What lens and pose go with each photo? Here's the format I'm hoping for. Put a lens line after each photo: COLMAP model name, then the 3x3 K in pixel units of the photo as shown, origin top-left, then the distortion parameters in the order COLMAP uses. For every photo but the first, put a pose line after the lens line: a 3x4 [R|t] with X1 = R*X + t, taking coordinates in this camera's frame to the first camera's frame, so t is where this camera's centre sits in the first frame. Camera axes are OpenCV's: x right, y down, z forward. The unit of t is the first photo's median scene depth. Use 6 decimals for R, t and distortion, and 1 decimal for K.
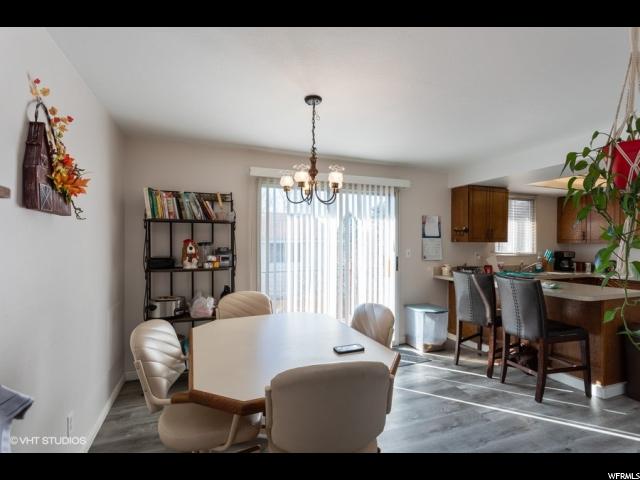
lens RADIAL K [[303.2, 0, 316.9], [0, 303.2, 241.4], [0, 0, 1]] dist [0.000659, 0.000427]
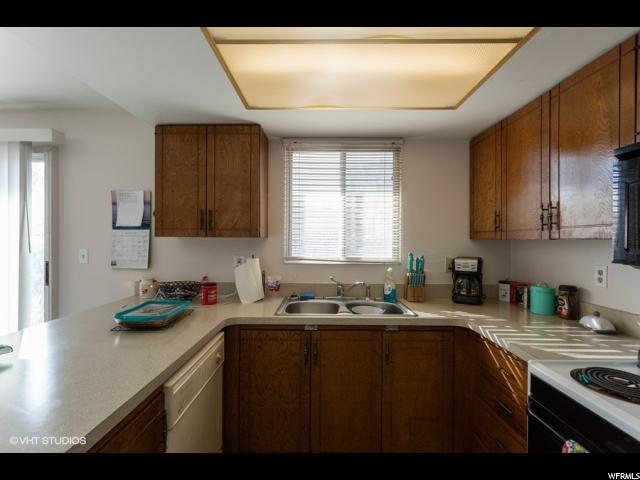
lens RADIAL K [[303.2, 0, 316.9], [0, 303.2, 241.4], [0, 0, 1]] dist [0.000659, 0.000427]
pose [[0.935196, 0.000360, -0.354131, 0.889589], [-0.000333, 1.000000, 0.000135, 0.010245], [0.354131, -0.000009, 0.935196, 0.586335]]
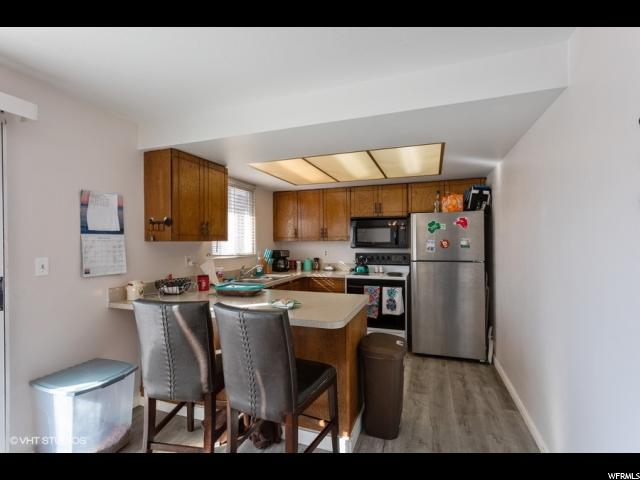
lens RADIAL K [[303.2, 0, 316.9], [0, 303.2, 241.4], [0, 0, 1]] dist [0.000659, 0.000427]
pose [[0.650481, -0.010911, 0.759444, 0.213464], [0.011541, 0.999923, 0.004481, 0.003308], [-0.759434, 0.005850, 0.650557, 0.361049]]
